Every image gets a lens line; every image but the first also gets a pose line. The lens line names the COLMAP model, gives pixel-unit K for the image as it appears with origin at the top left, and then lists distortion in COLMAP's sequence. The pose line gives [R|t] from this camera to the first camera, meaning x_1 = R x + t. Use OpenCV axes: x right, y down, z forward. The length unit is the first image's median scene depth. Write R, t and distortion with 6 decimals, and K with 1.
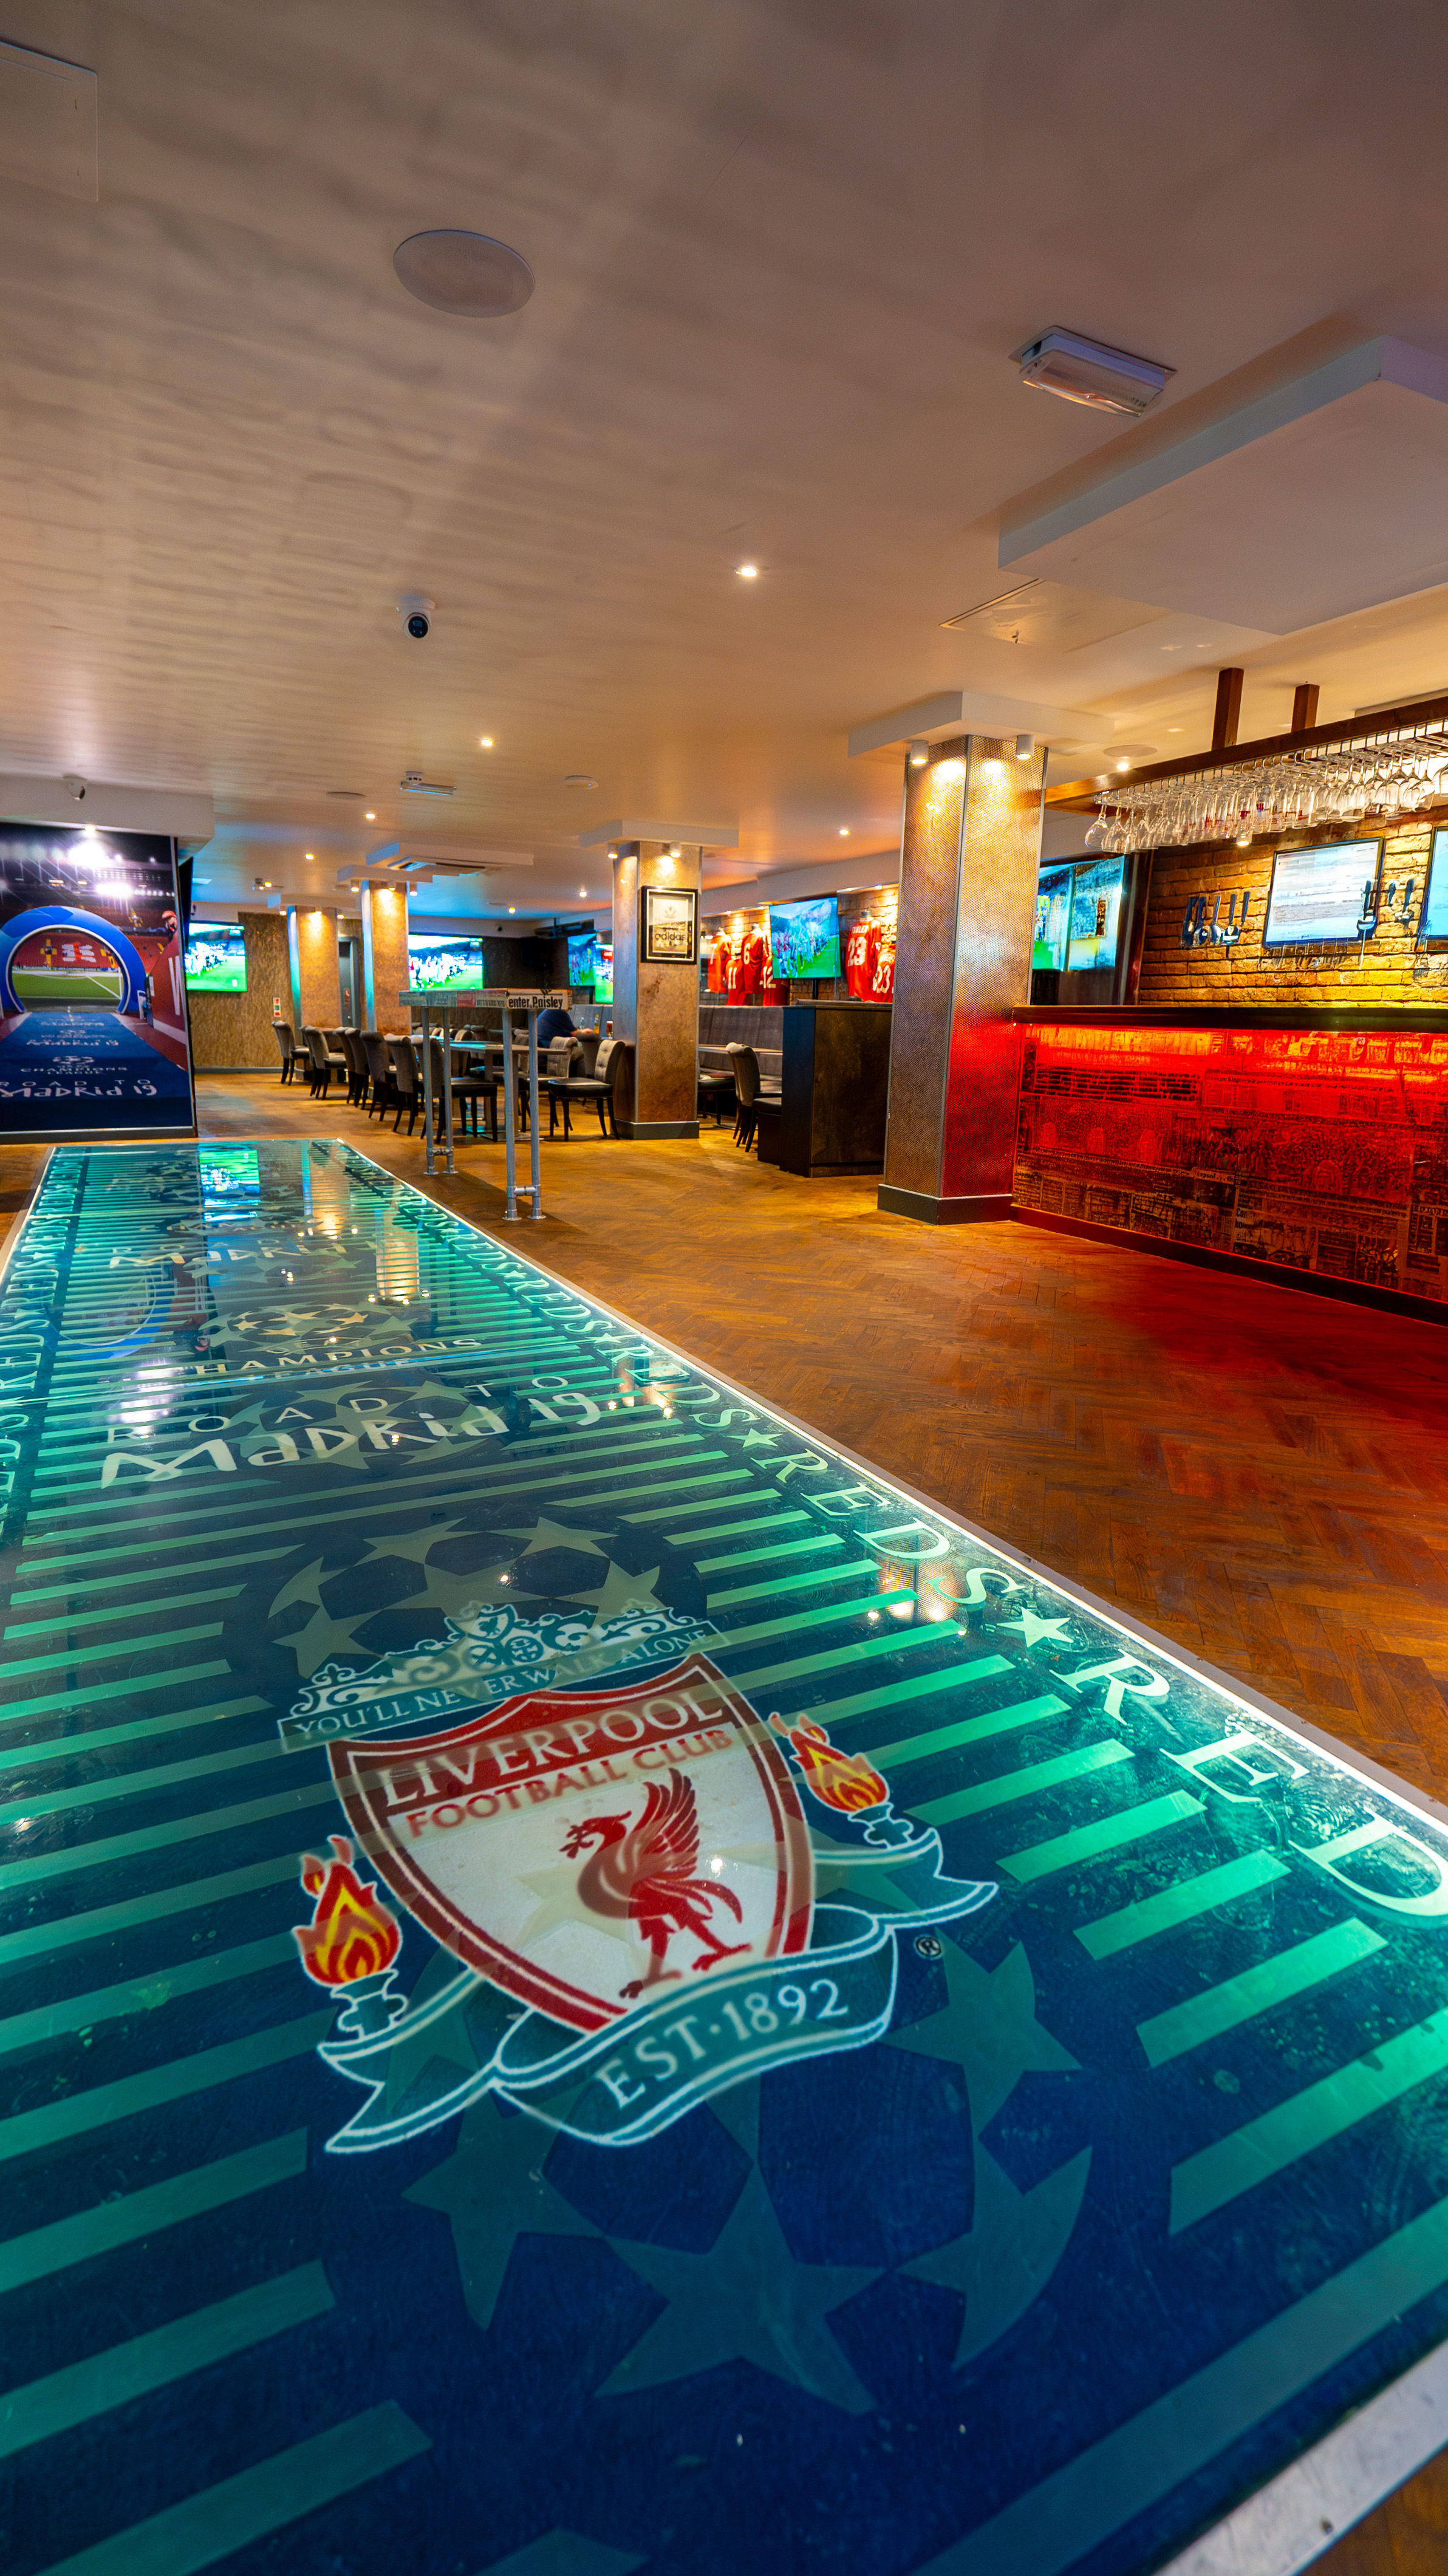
lens RADIAL K [[1163.5, 0, 711.0], [0, 1163.5, 1272.7], [0, 0, 1]] dist [-0.009406, 0.000114]
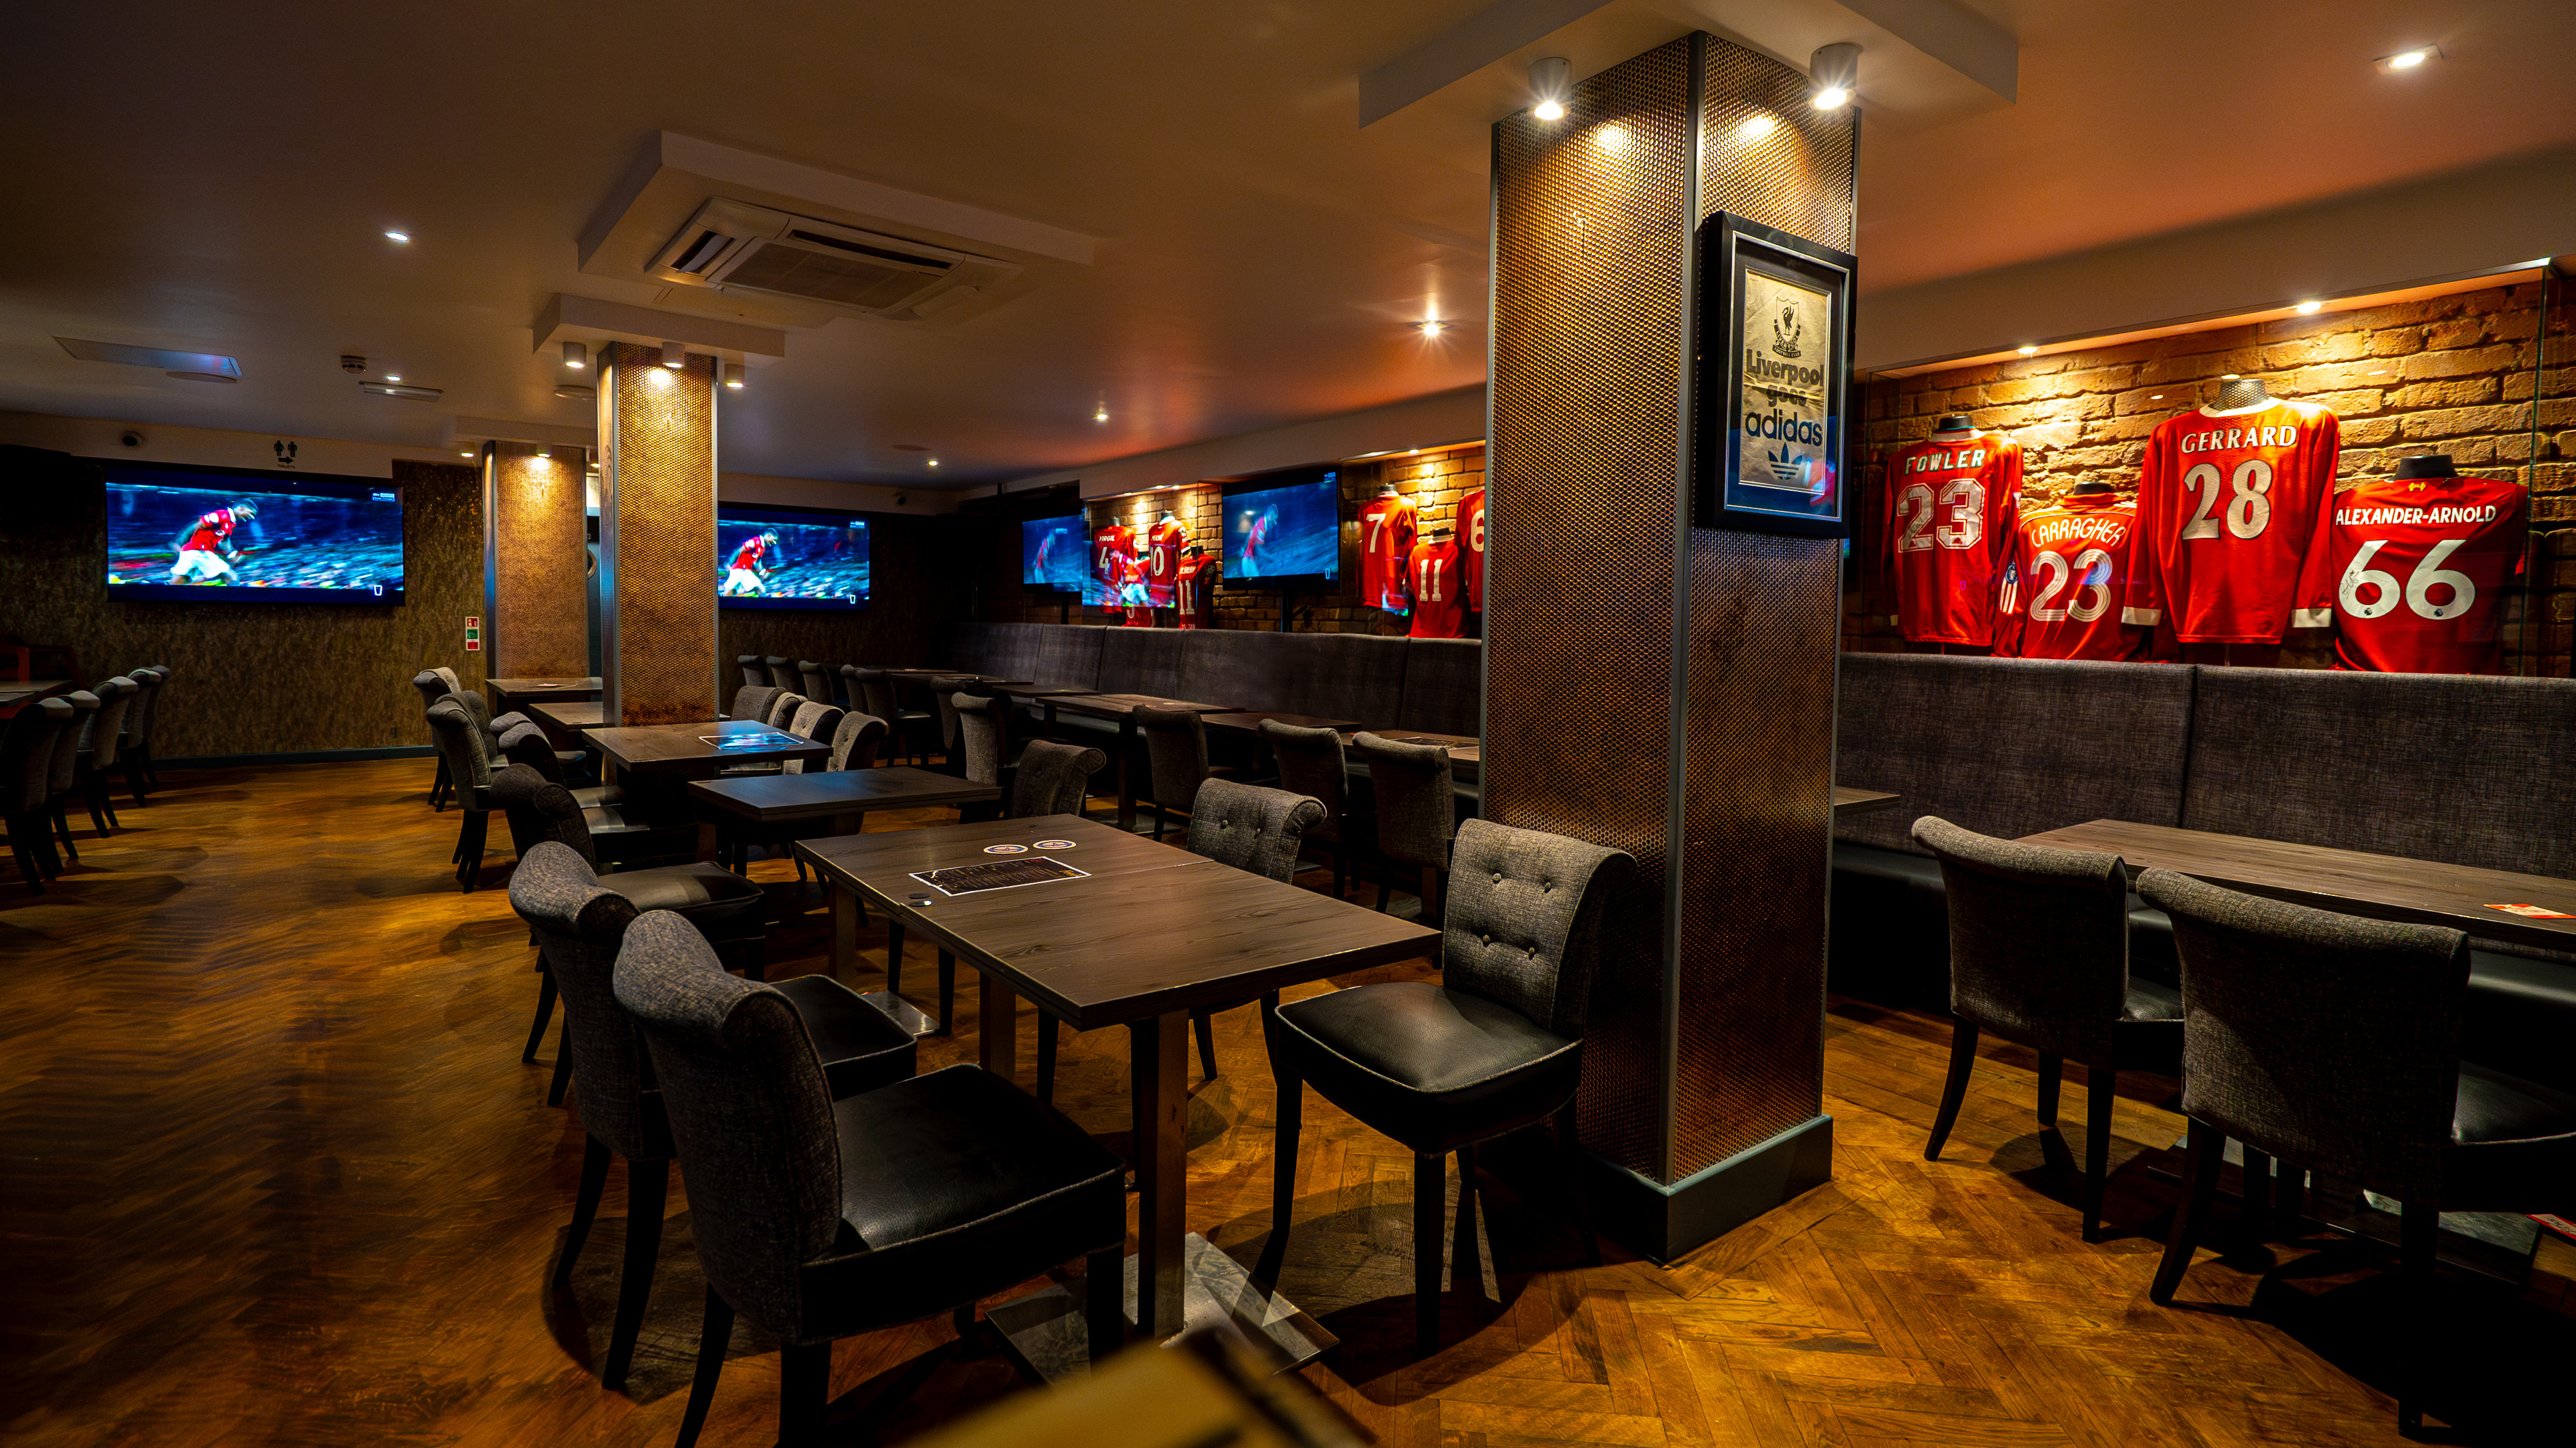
lens RADIAL K [[1163.5, 0, 1293.9], [0, 1163.5, 644.6], [0, 0, 1]] dist [-0.009406, 0.000114]
pose [[0.982387, -0.015212, 0.186239, -0.382436], [0.049594, 0.982161, -0.181383, -0.415555], [-0.180158, 0.187424, 0.965617, 1.605661]]
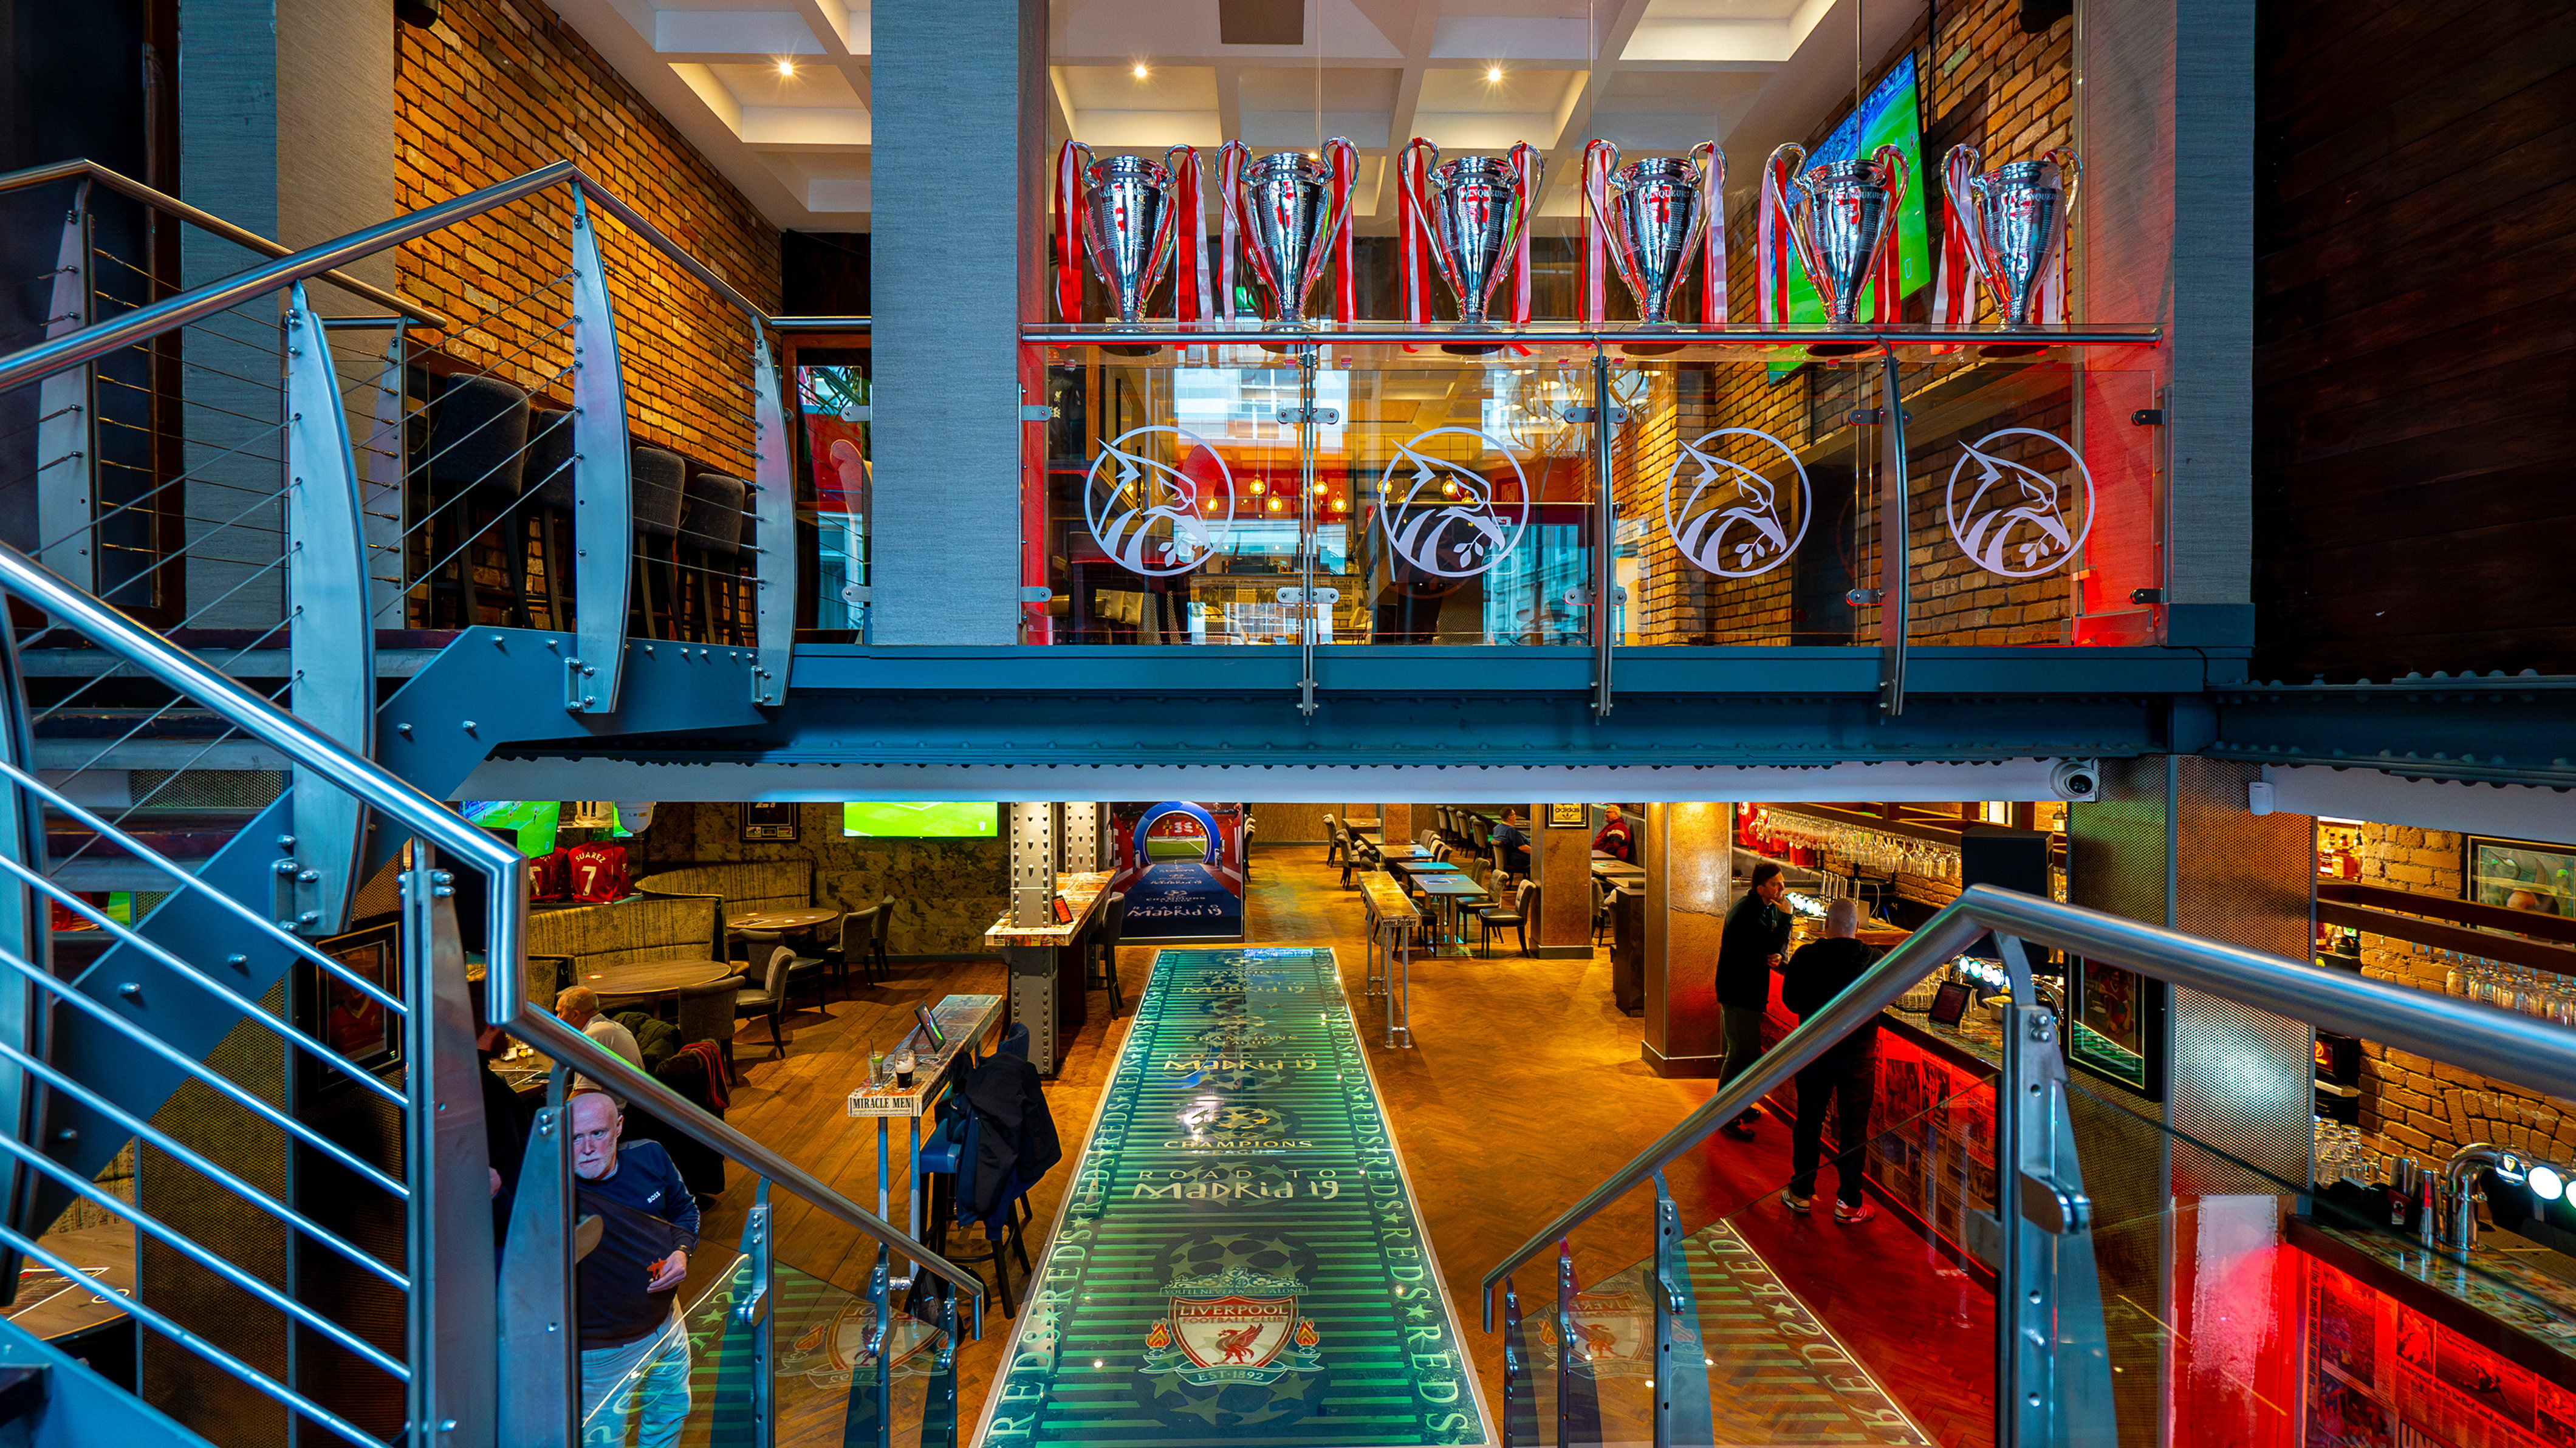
lens RADIAL K [[1163.5, 0, 1278.5], [0, 1163.5, 710.2], [0, 0, 1]] dist [-0.009406, 0.000114]
pose [[0.906045, -0.022969, -0.422557, 0.475636], [-0.071512, 0.975855, -0.206381, -0.195617], [0.417095, 0.217208, 0.882526, -0.744884]]
